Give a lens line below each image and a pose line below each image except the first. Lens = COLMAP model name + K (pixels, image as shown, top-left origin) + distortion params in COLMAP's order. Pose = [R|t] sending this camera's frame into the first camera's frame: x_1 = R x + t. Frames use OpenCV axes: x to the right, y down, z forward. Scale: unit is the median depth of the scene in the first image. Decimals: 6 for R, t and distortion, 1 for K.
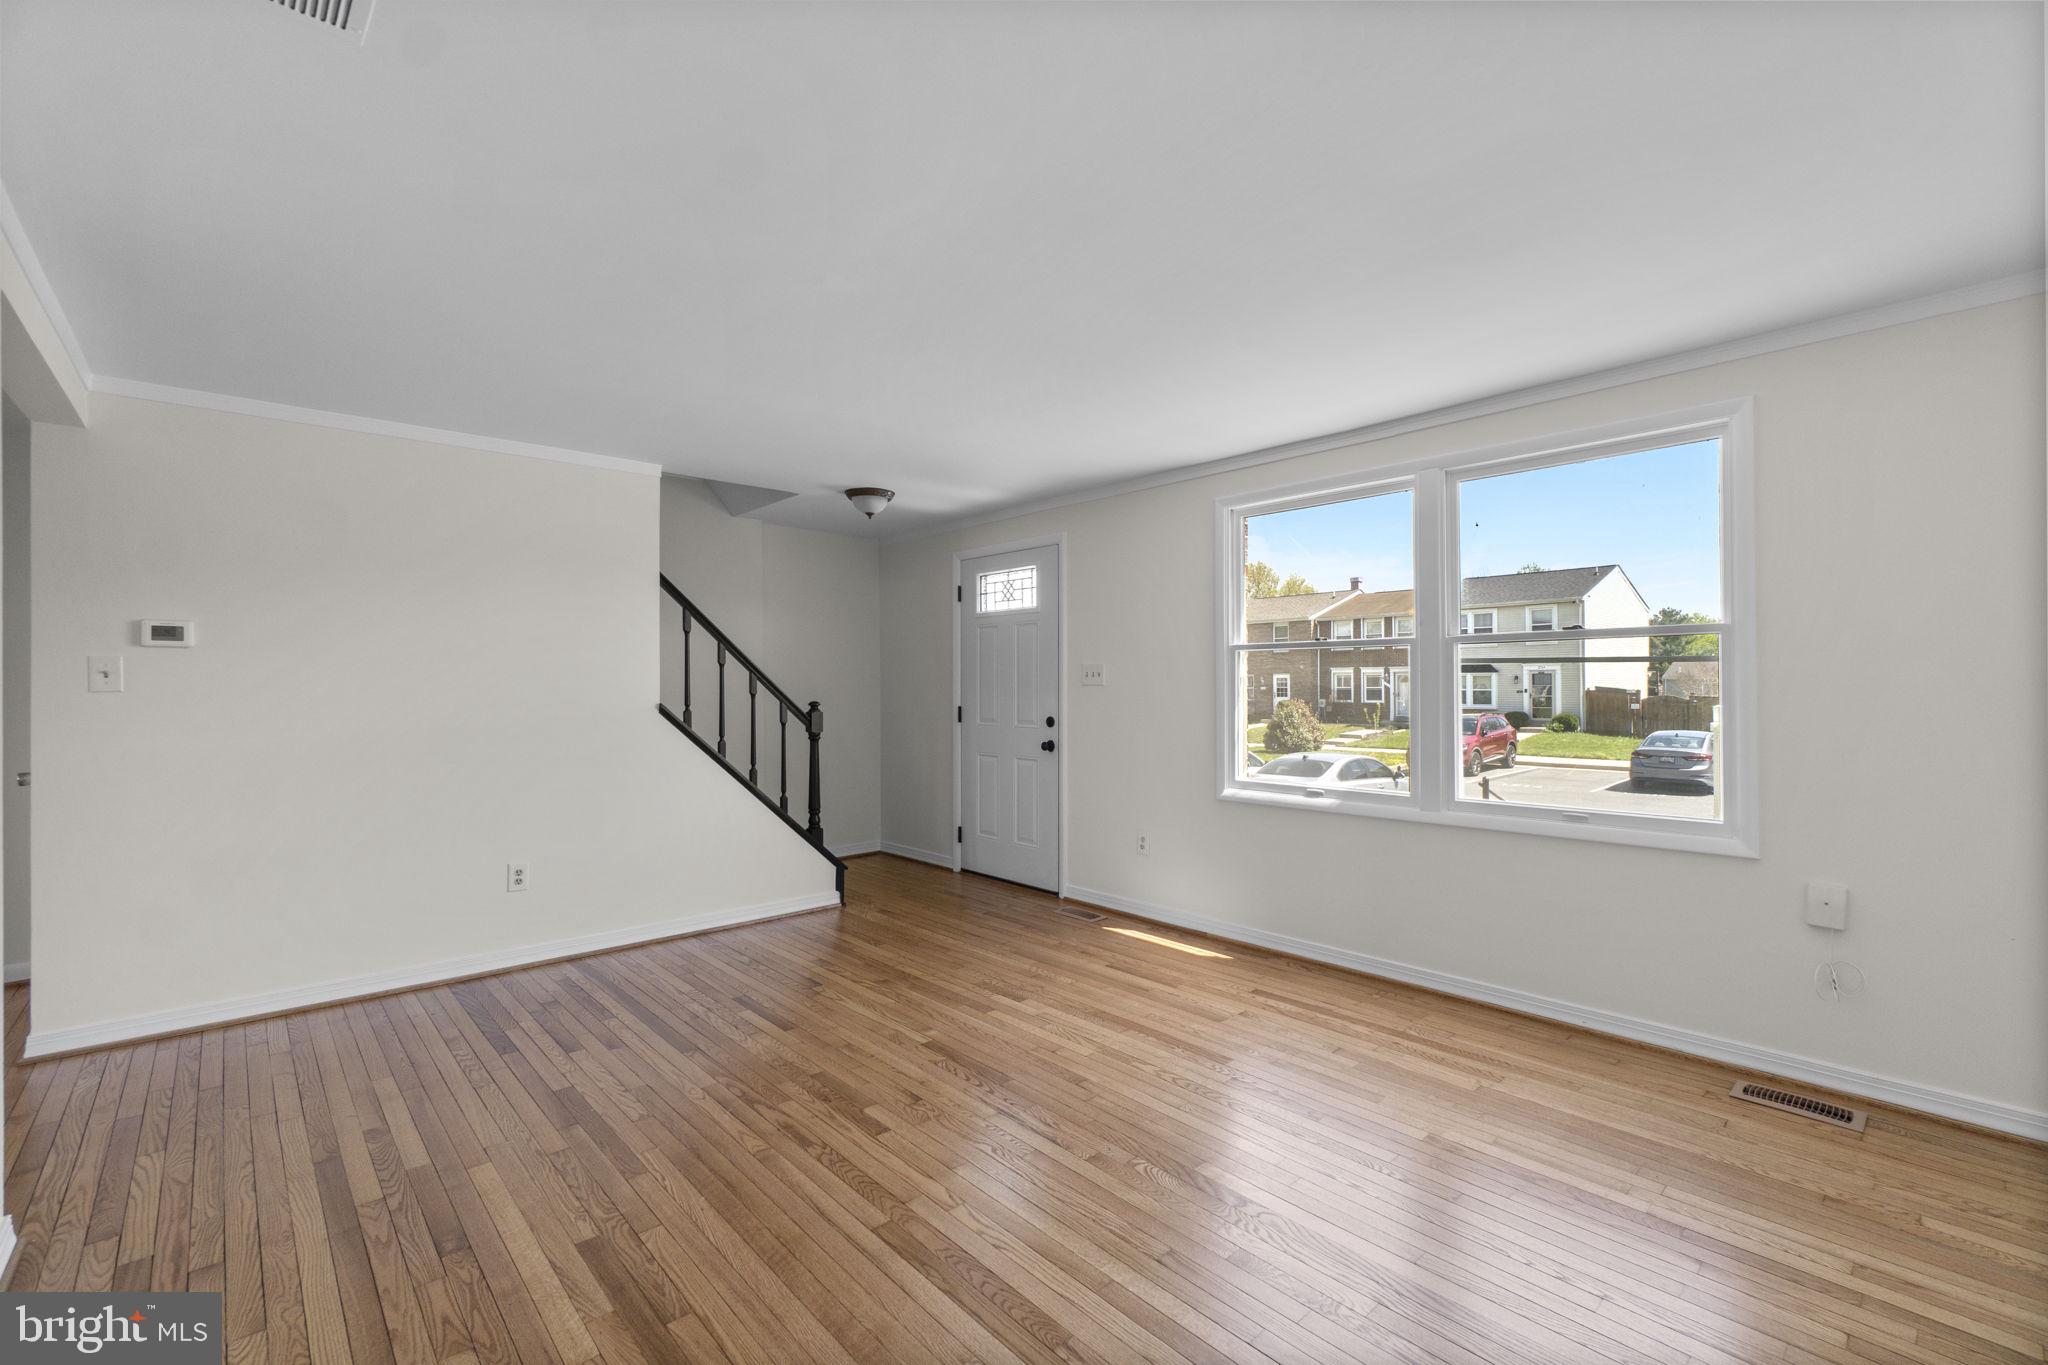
lens RADIAL K [[879.9, 0, 1021.0], [0, 879.9, 689.3], [0, 0, 1]] dist [-0.004714, 0.000331]
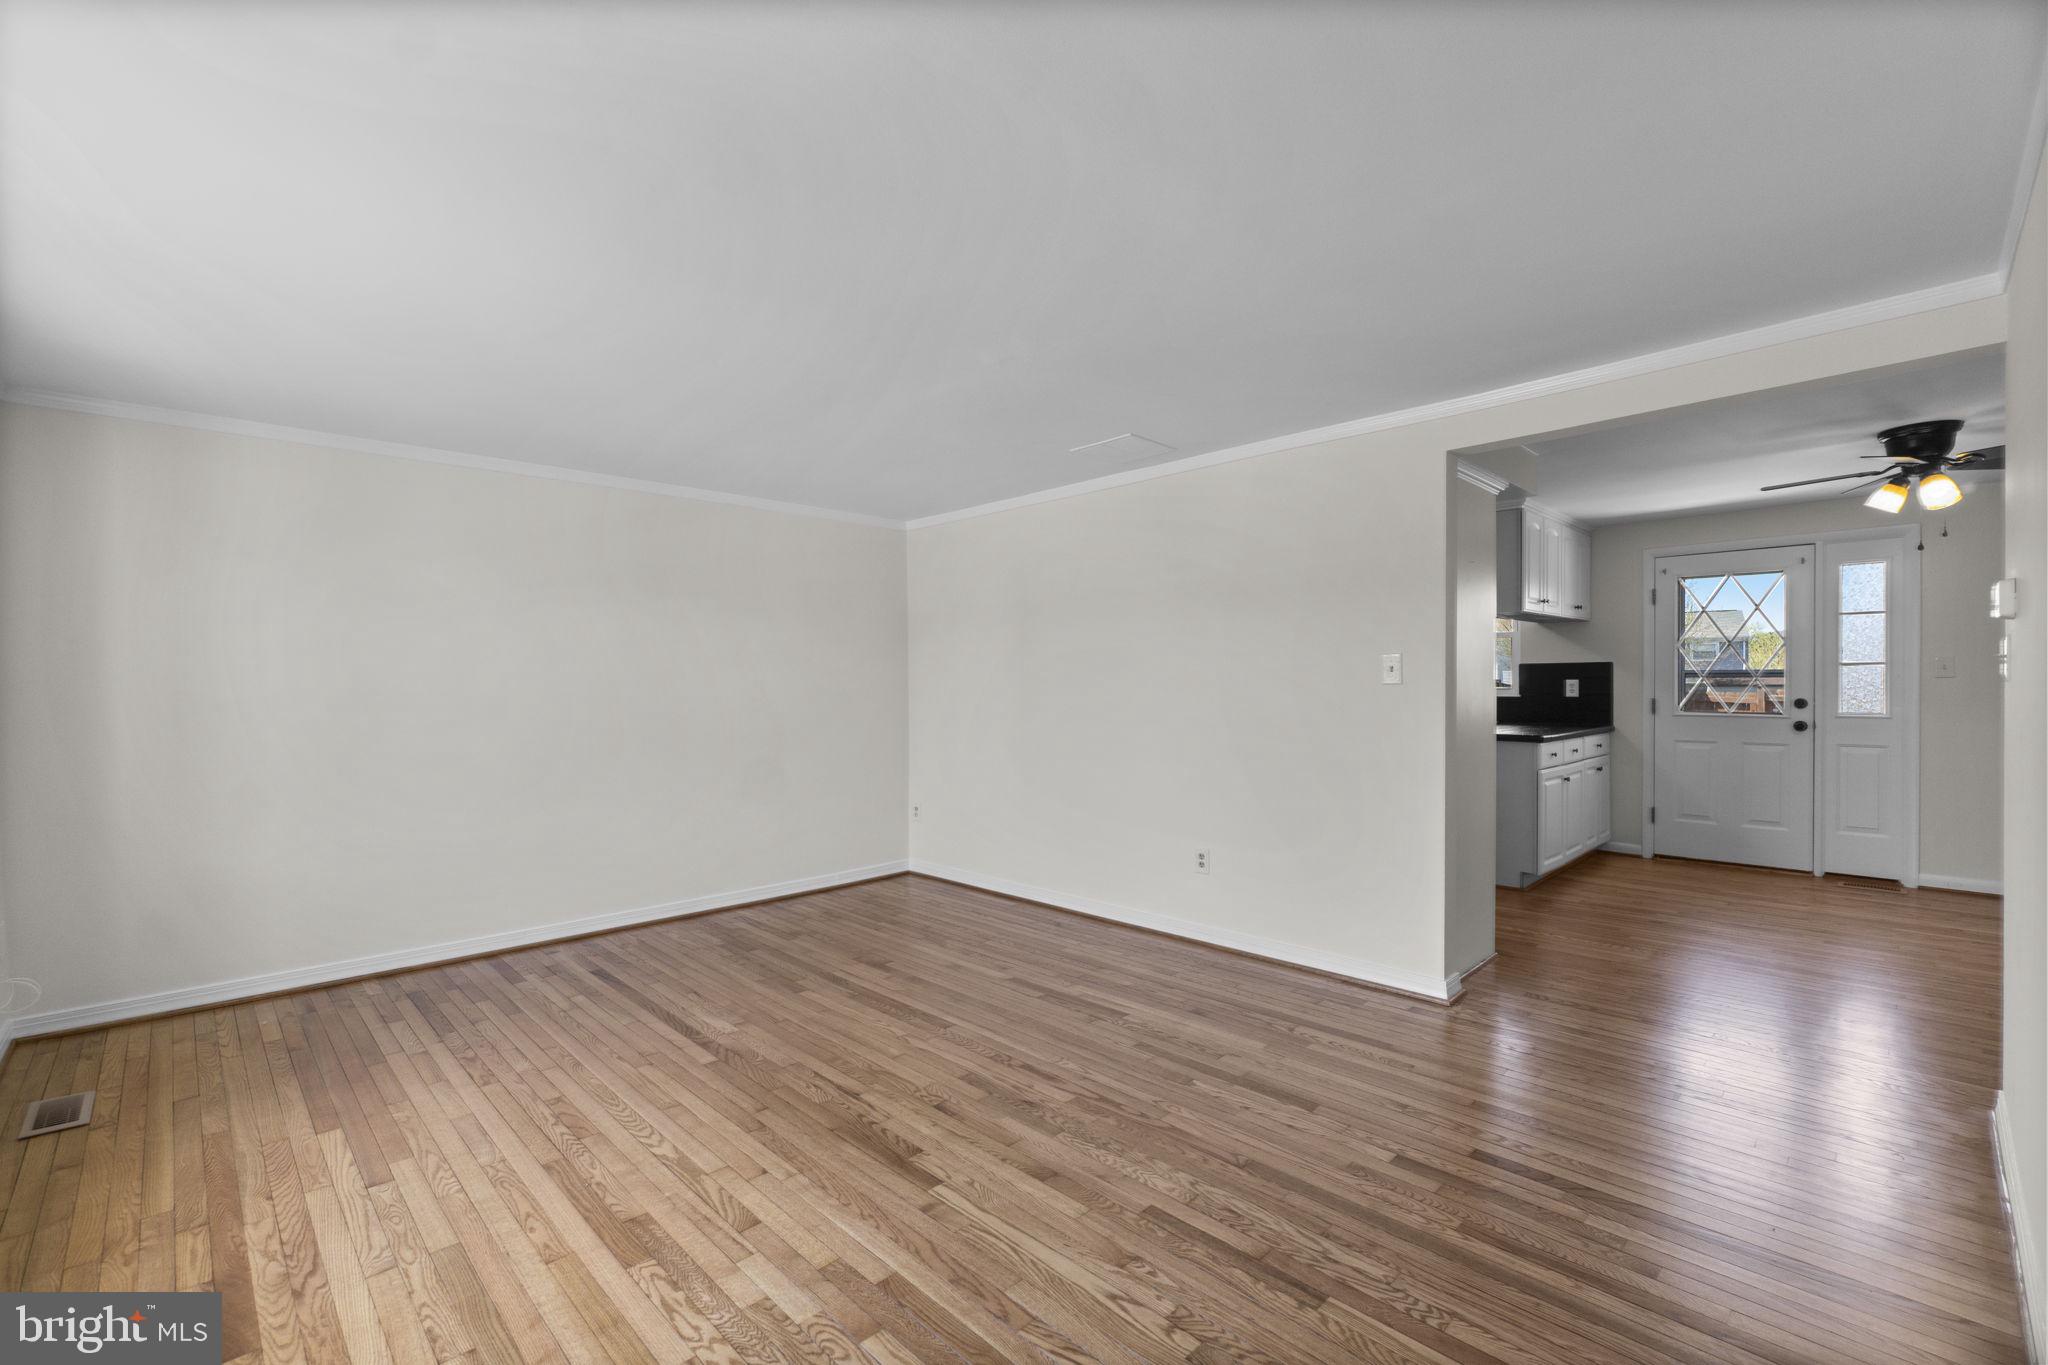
lens RADIAL K [[879.9, 0, 1021.0], [0, 879.9, 689.3], [0, 0, 1]] dist [-0.004714, 0.000331]
pose [[-0.999115, 0.011339, -0.040499, -0.132392], [0.010819, 0.999856, 0.013039, -0.009633], [0.040641, 0.012590, -0.999095, 1.488079]]
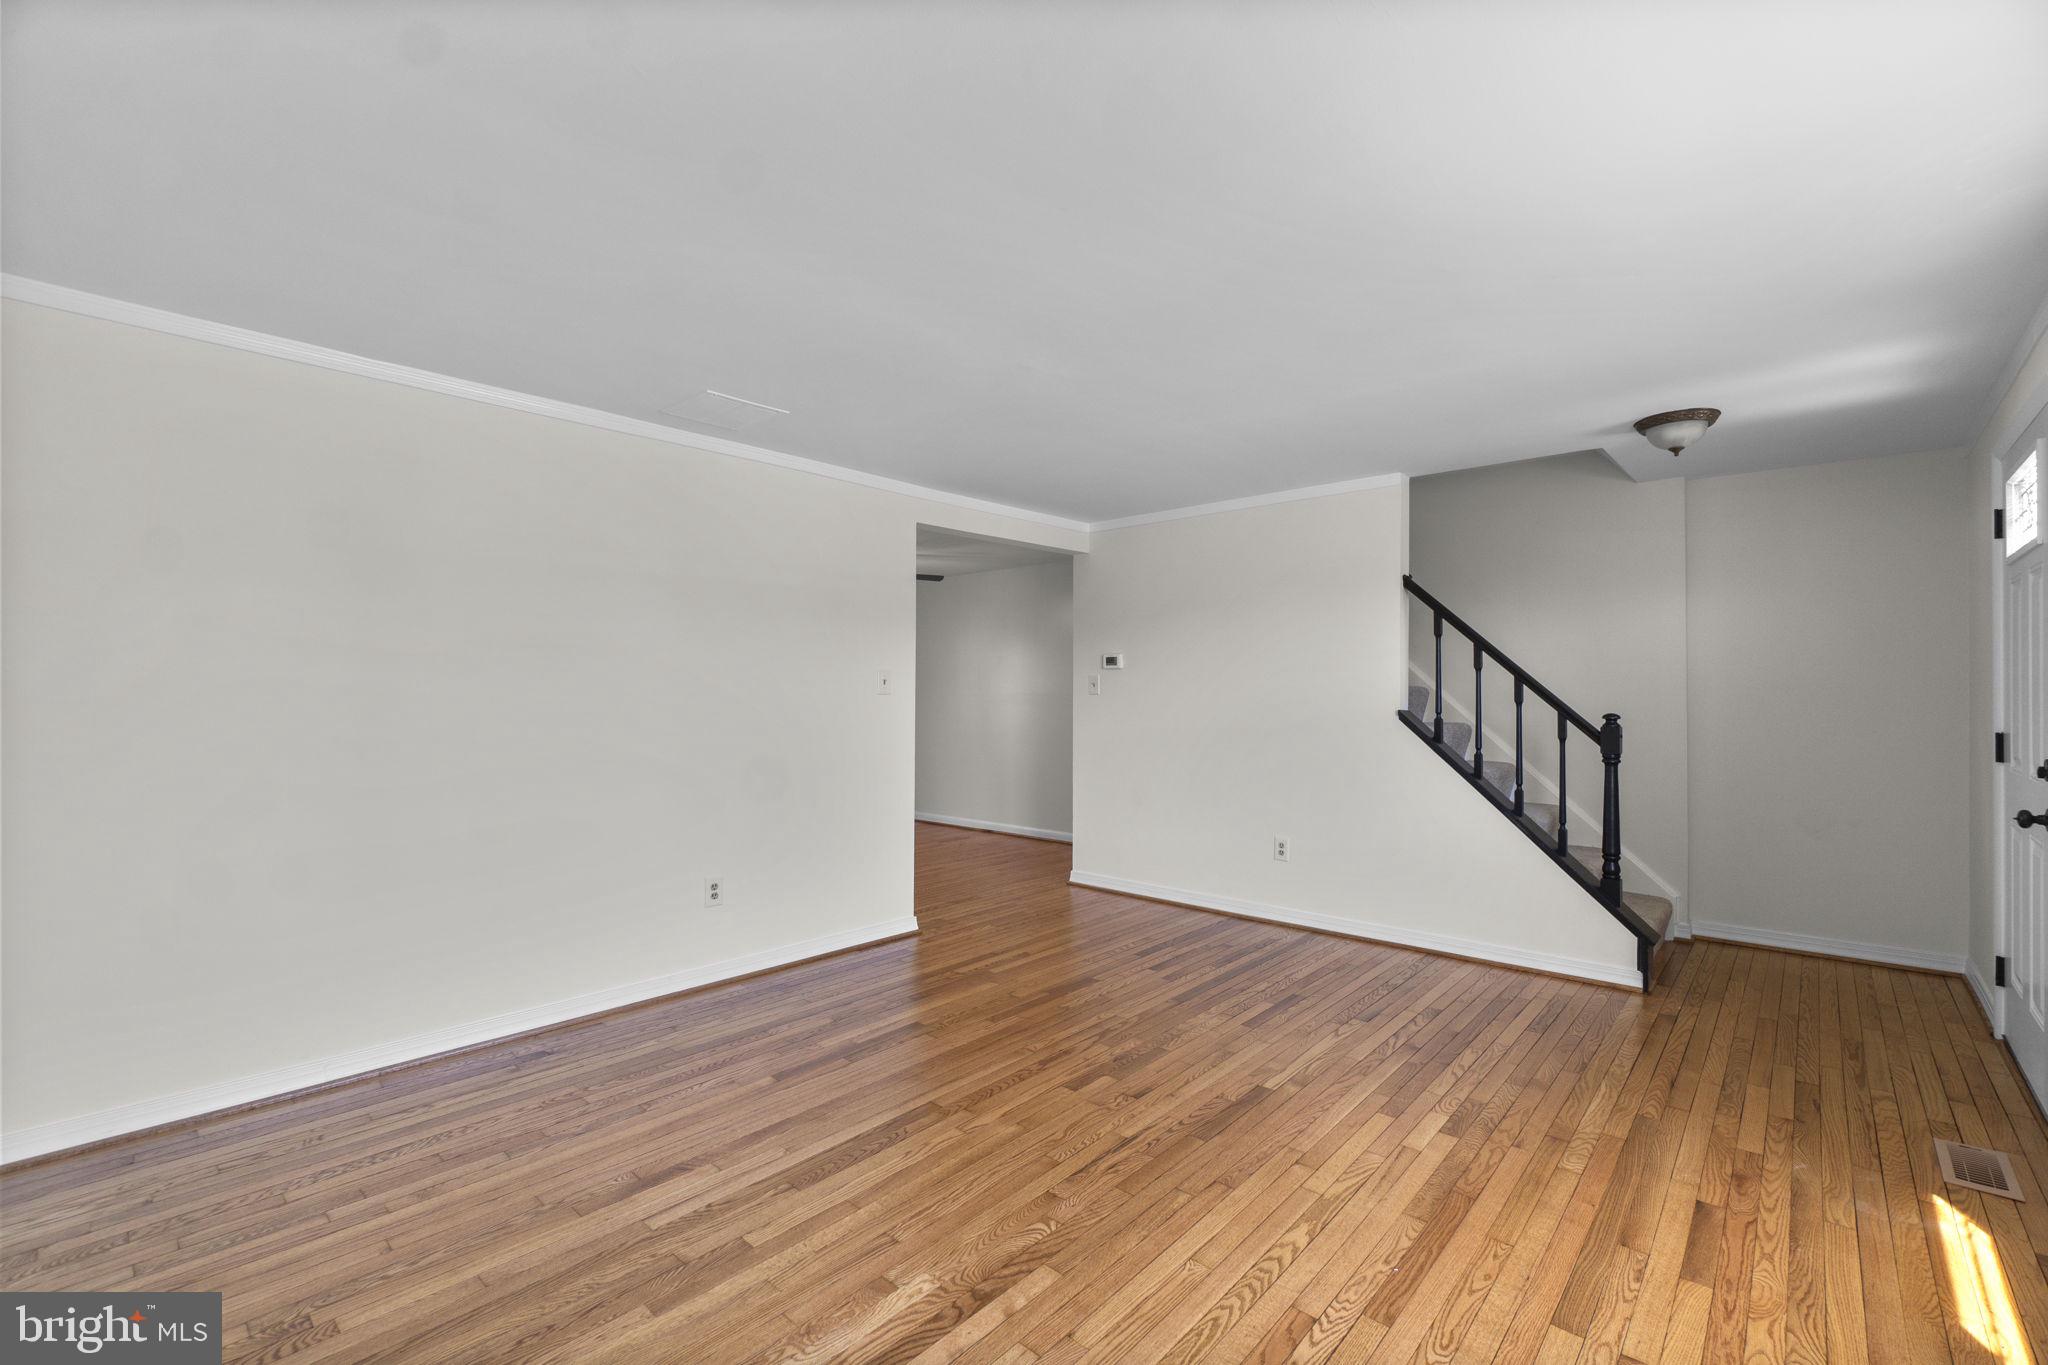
lens RADIAL K [[879.9, 0, 1021.0], [0, 879.9, 689.3], [0, 0, 1]] dist [-0.004714, 0.000331]
pose [[0.098221, 0.000130, -0.995165, 0.666399], [-0.007303, 0.999973, -0.000590, -0.004614], [0.995138, 0.007325, 0.098219, 0.572195]]
